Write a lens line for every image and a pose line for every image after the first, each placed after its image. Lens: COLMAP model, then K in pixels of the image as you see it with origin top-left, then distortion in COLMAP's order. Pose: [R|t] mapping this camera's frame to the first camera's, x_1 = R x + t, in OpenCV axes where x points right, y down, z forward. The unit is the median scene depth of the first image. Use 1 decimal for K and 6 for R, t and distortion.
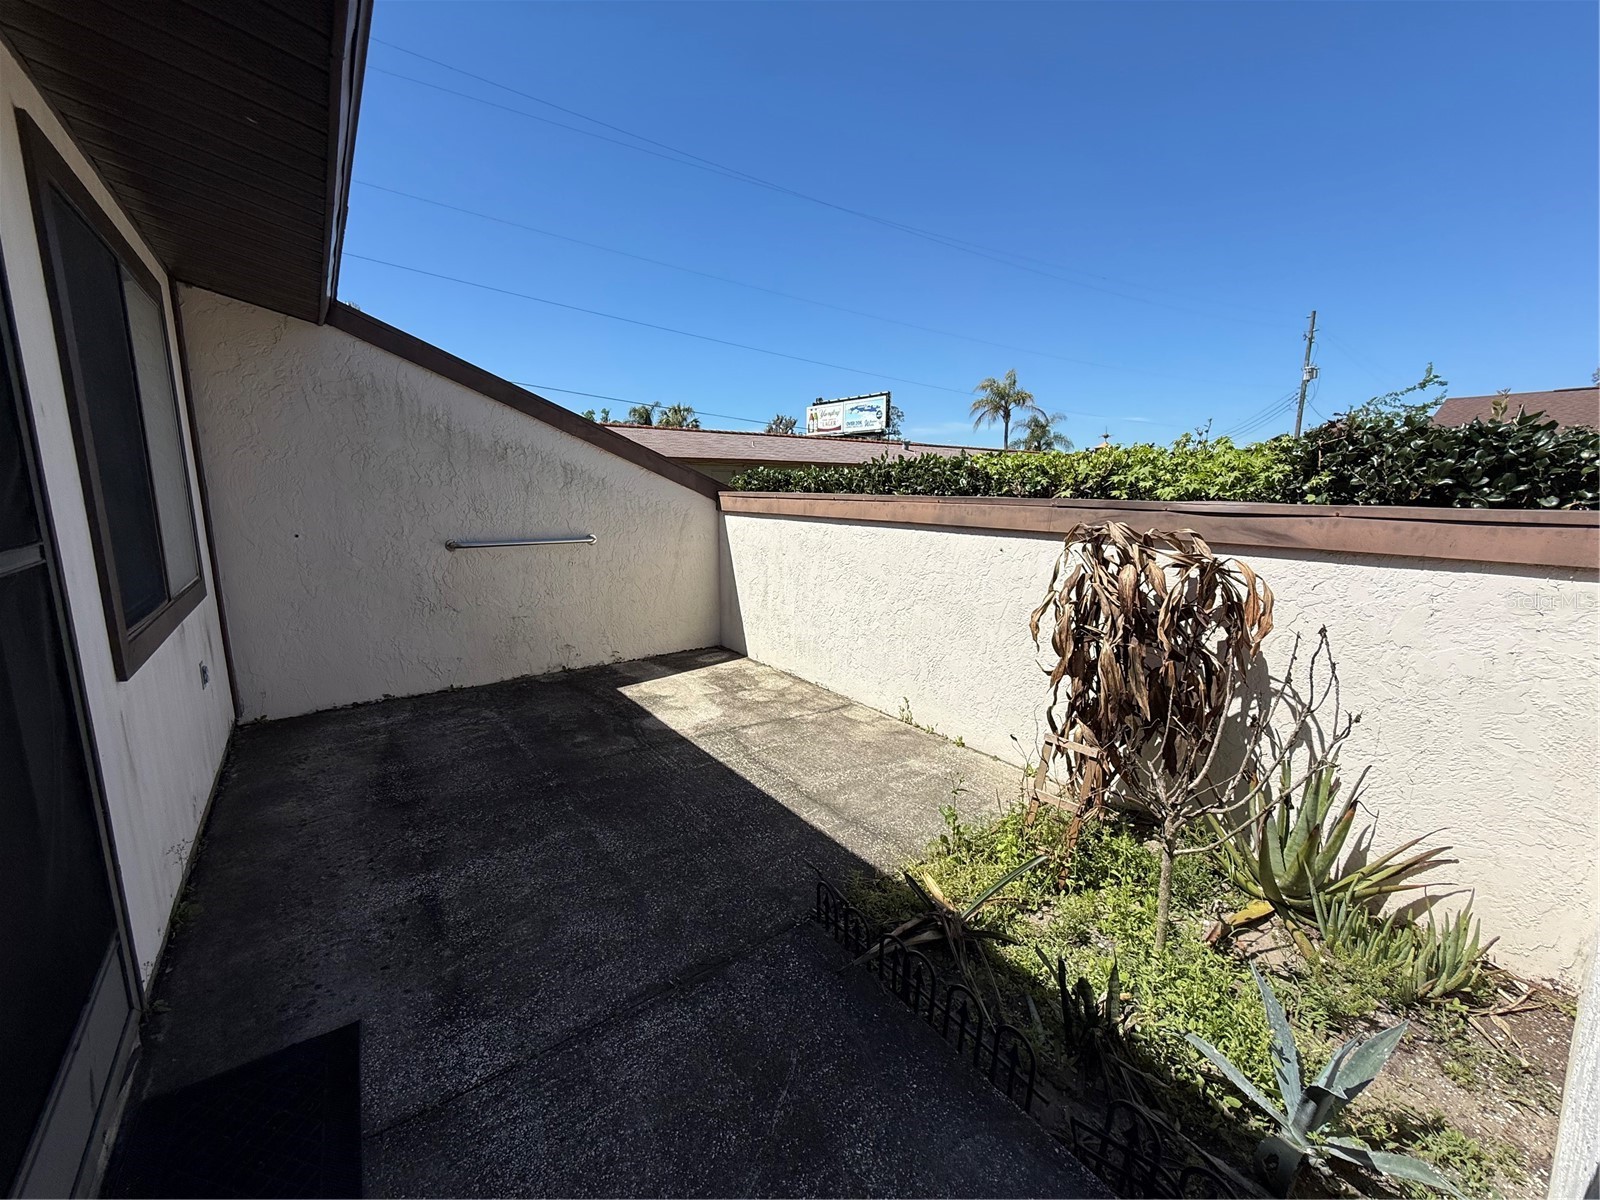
lens RADIAL K [[635.6, 0, 797.2], [0, 635.6, 600.2], [0, 0, 1]] dist [-0.000166, -0.000518]
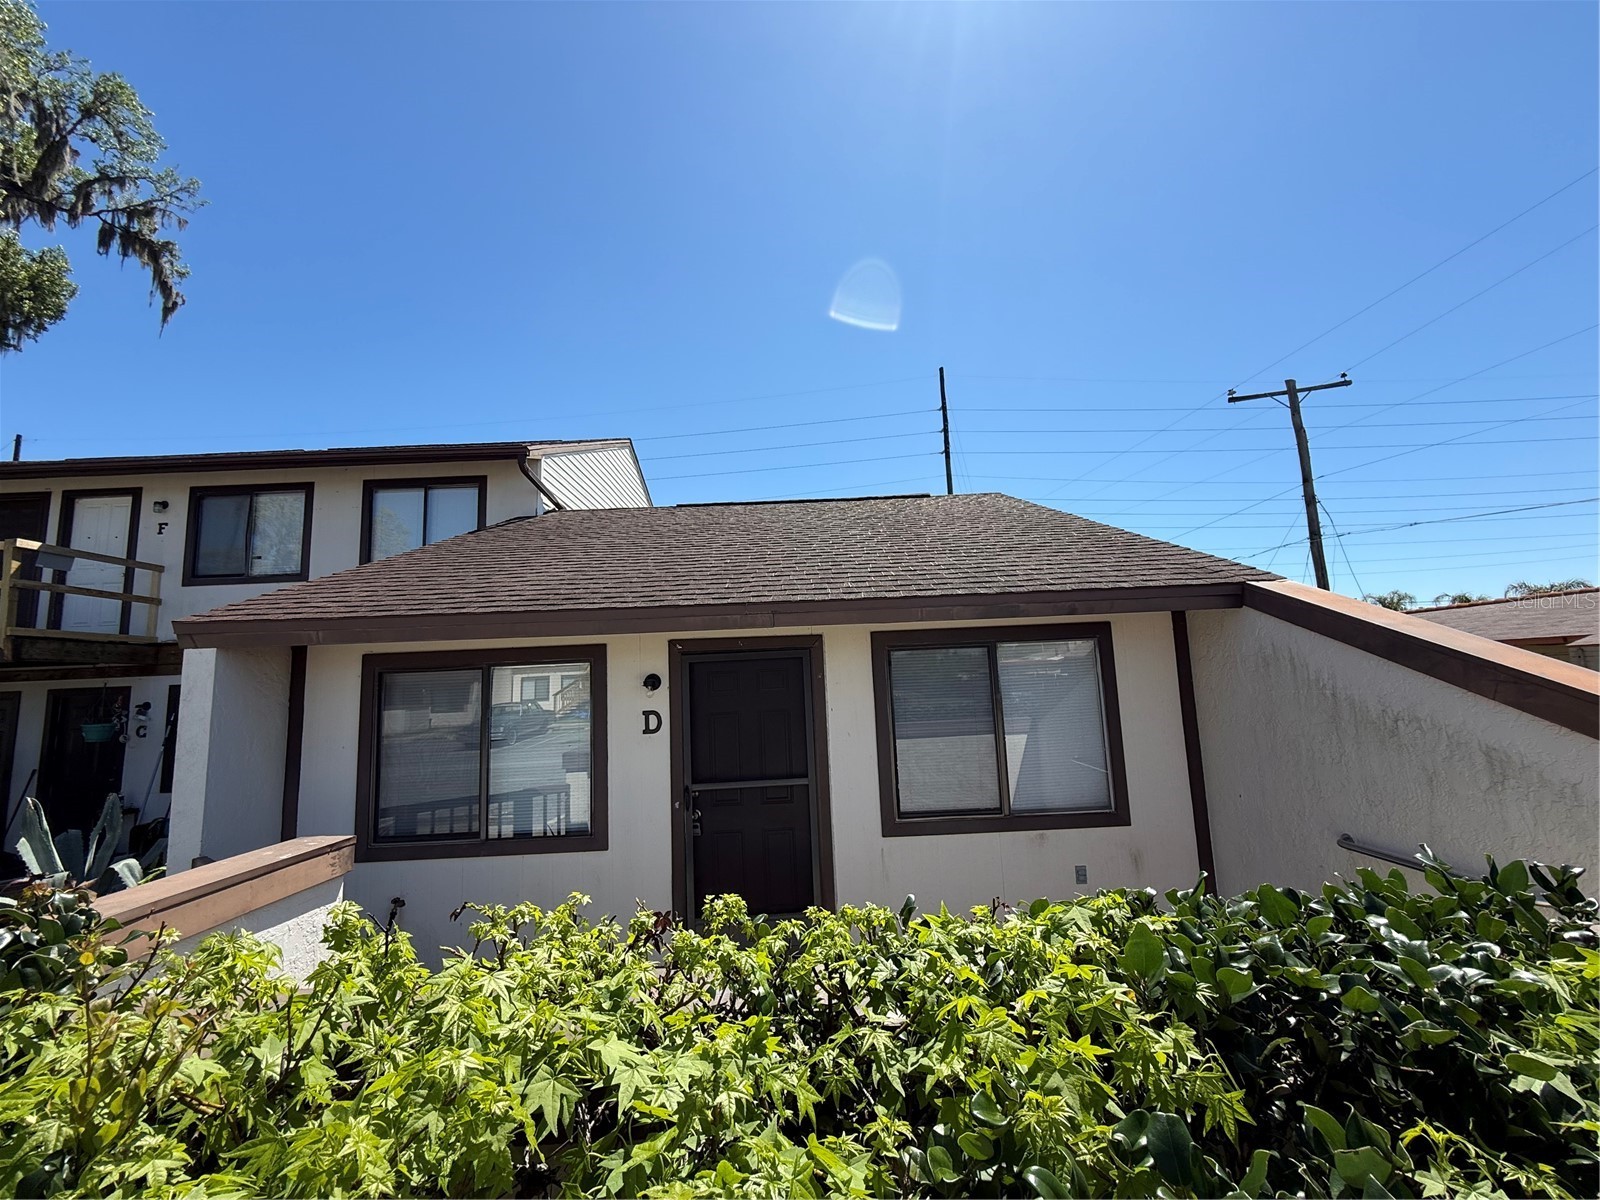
lens RADIAL K [[635.6, 0, 803.6], [0, 635.6, 597.1], [0, 0, 1]] dist [-0.000166, -0.000518]
pose [[-0.587098, -0.092087, -0.804261, 0.500882], [-0.105830, 0.993713, -0.036525, -0.281270], [0.802568, 0.063671, -0.593153, 0.889825]]
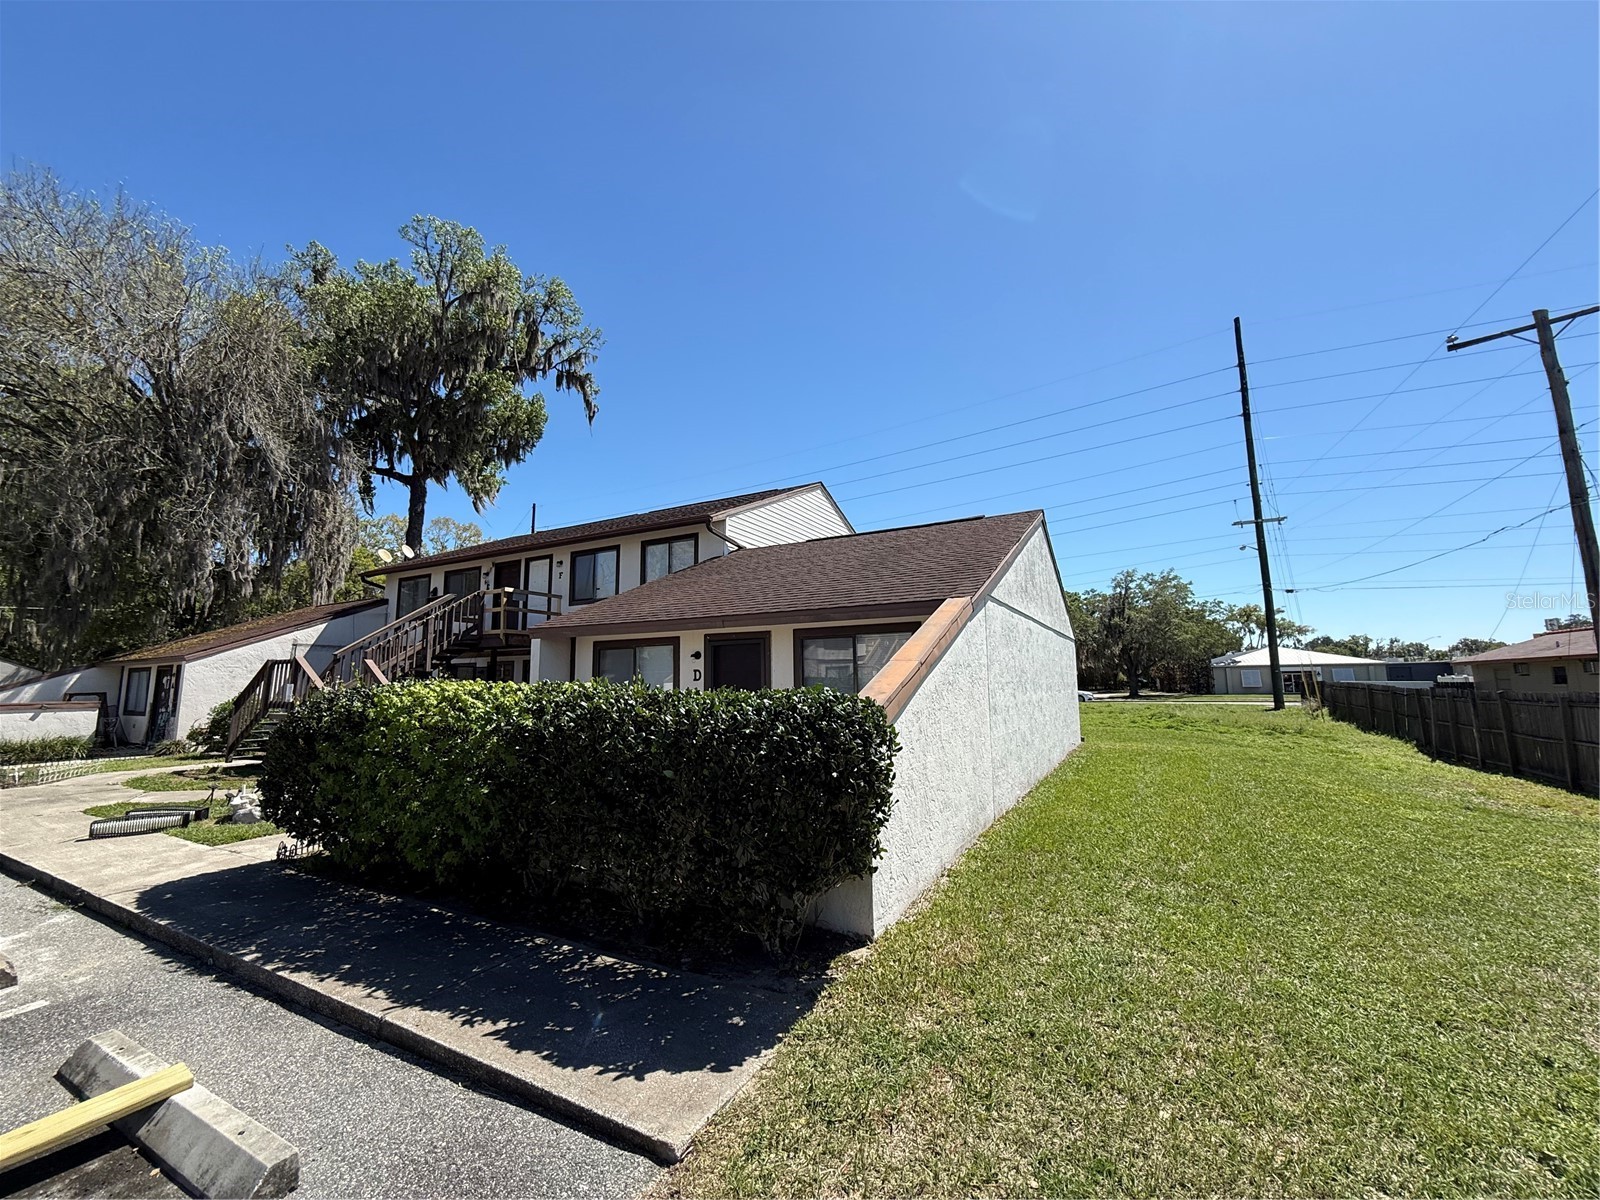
lens RADIAL K [[635.6, 0, 796.5], [0, 635.6, 599.8], [0, 0, 1]] dist [-0.000166, -0.000518]
pose [[-0.909685, -0.054870, -0.411658, 0.465145], [-0.071394, 0.997138, 0.024858, -0.314327], [0.409117, 0.052003, -0.910999, 1.198738]]
